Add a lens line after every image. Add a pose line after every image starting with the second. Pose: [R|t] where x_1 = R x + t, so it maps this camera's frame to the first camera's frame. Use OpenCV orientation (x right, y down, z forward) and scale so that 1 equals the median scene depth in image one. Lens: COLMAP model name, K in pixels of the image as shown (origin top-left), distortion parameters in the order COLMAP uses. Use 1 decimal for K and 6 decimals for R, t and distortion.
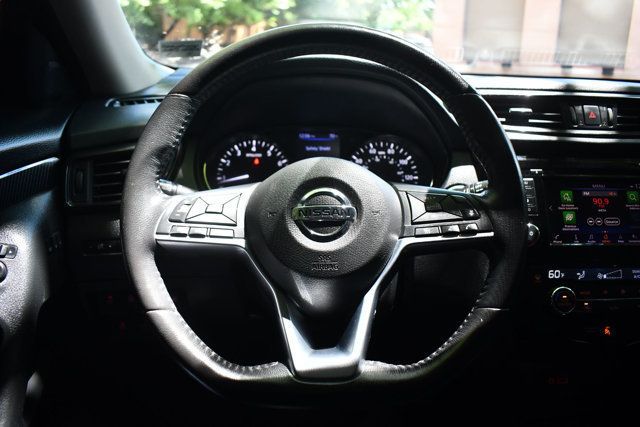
lens RADIAL K [[493.5, 0, 320.0], [0, 493.5, 213.5], [0, 0, 1]] dist [-0.105279, -0.000882]
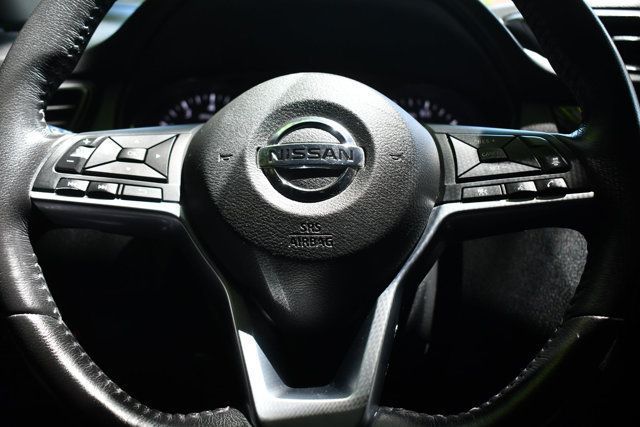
lens RADIAL K [[722.8, 0, 320.0], [0, 722.8, 213.5], [0, 0, 1]] dist [-0.067217, 0.028583]
pose [[0.999935, 0.007930, -0.008152, 0.026160], [-0.008553, 0.996803, -0.079433, 0.133620], [0.007496, 0.079498, 0.996807, 0.117977]]
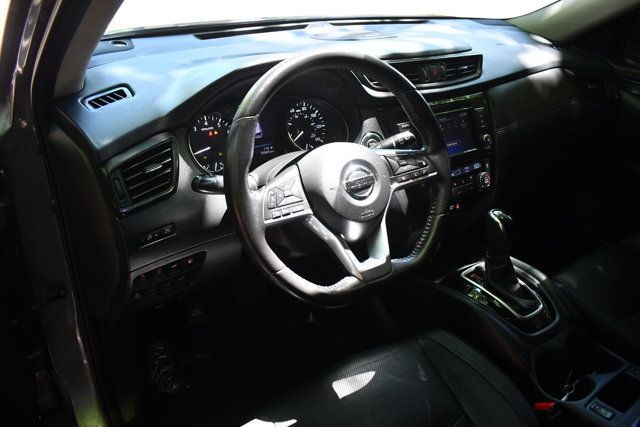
lens RADIAL K [[493.5, 0, 320.0], [0, 493.5, 213.5], [0, 0, 1]] dist [-0.105279, -0.000882]
pose [[0.846057, -0.241940, 0.475029, -0.856059], [0.127425, 0.957033, 0.260480, -0.324574], [-0.517639, -0.159851, 0.840534, -0.291947]]
